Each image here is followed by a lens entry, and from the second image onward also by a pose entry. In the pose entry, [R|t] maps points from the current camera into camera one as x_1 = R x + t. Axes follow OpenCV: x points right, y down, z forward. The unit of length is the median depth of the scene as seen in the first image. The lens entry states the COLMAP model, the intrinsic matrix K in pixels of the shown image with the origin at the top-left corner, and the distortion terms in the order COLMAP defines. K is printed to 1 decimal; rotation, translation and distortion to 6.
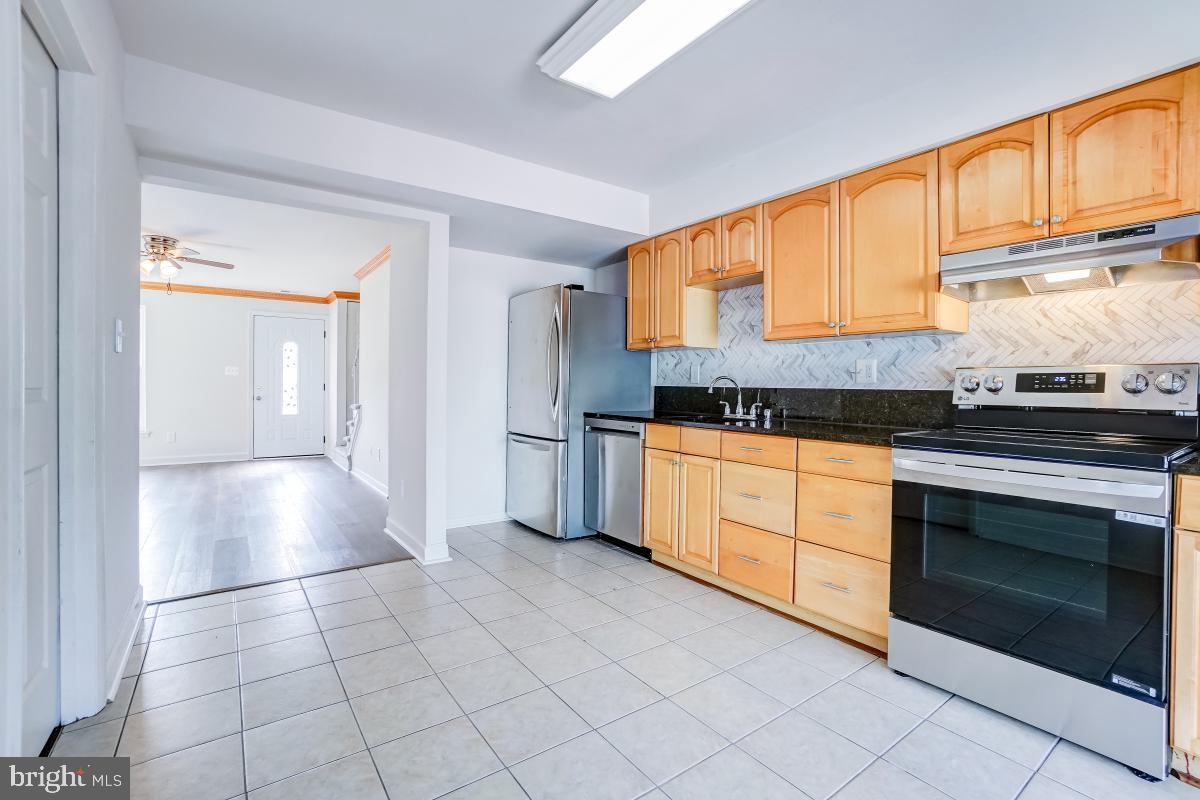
lens RADIAL K [[559.5, 0, 597.0], [0, 559.5, 389.7], [0, 0, 1]] dist [-0.002070, -0.000180]
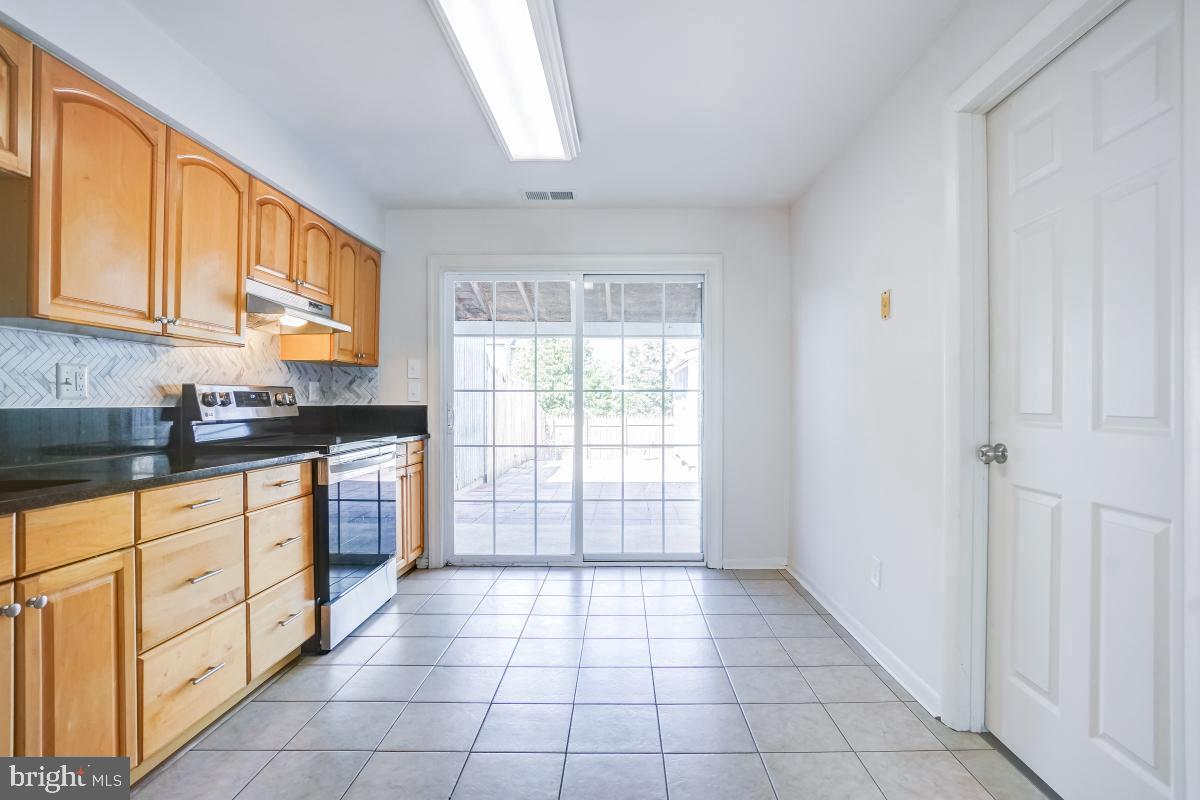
lens RADIAL K [[545.4, 0, 603.3], [0, 545.4, 398.4], [0, 0, 1]] dist [-0.060221, 0.029367]
pose [[-0.789127, -0.006413, 0.614197, -0.412861], [-0.002103, 0.999968, 0.007738, -0.018361], [-0.614227, 0.004815, -0.789115, 1.080922]]
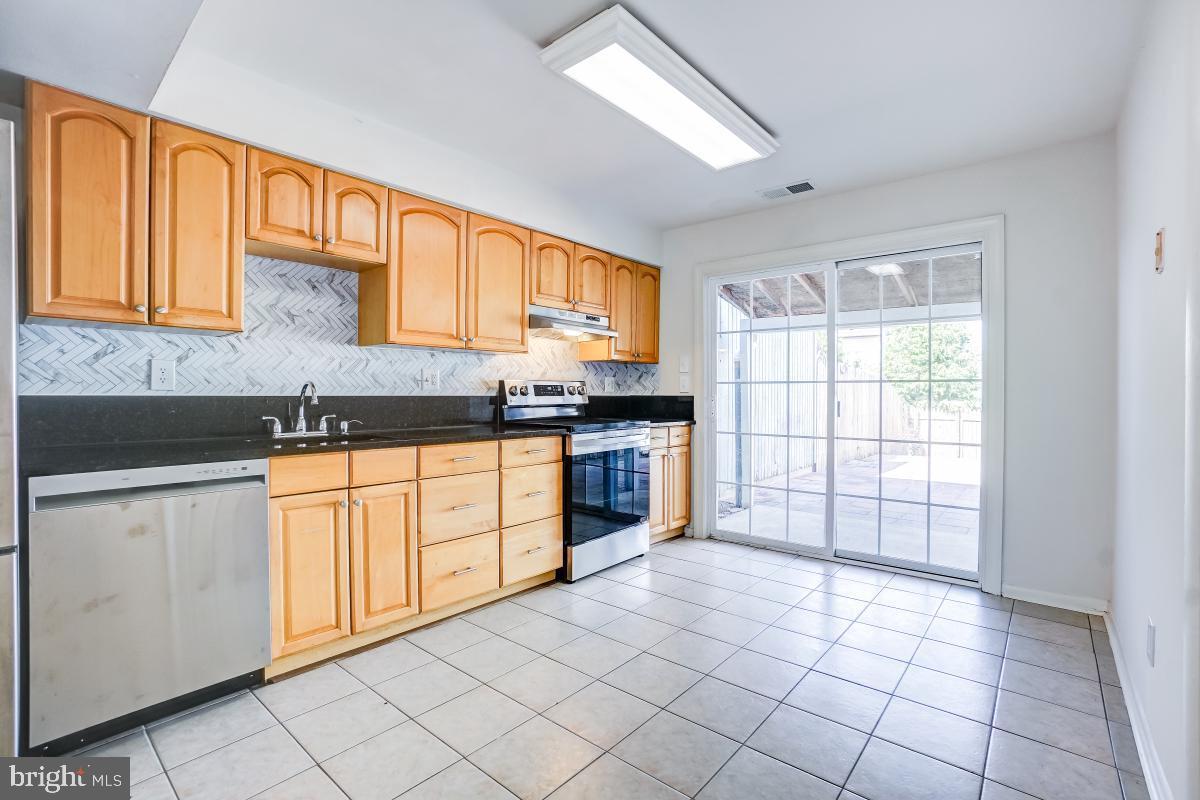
lens RADIAL K [[519.6, 0, 653.4], [0, 519.6, 394.1], [0, 0, 1]] dist [-0.018196, 0.000209]
pose [[-0.275501, -0.013477, 0.961206, -0.617464], [0.003691, 0.999880, 0.015078, -0.017623], [-0.961294, 0.007702, -0.275418, 0.834136]]
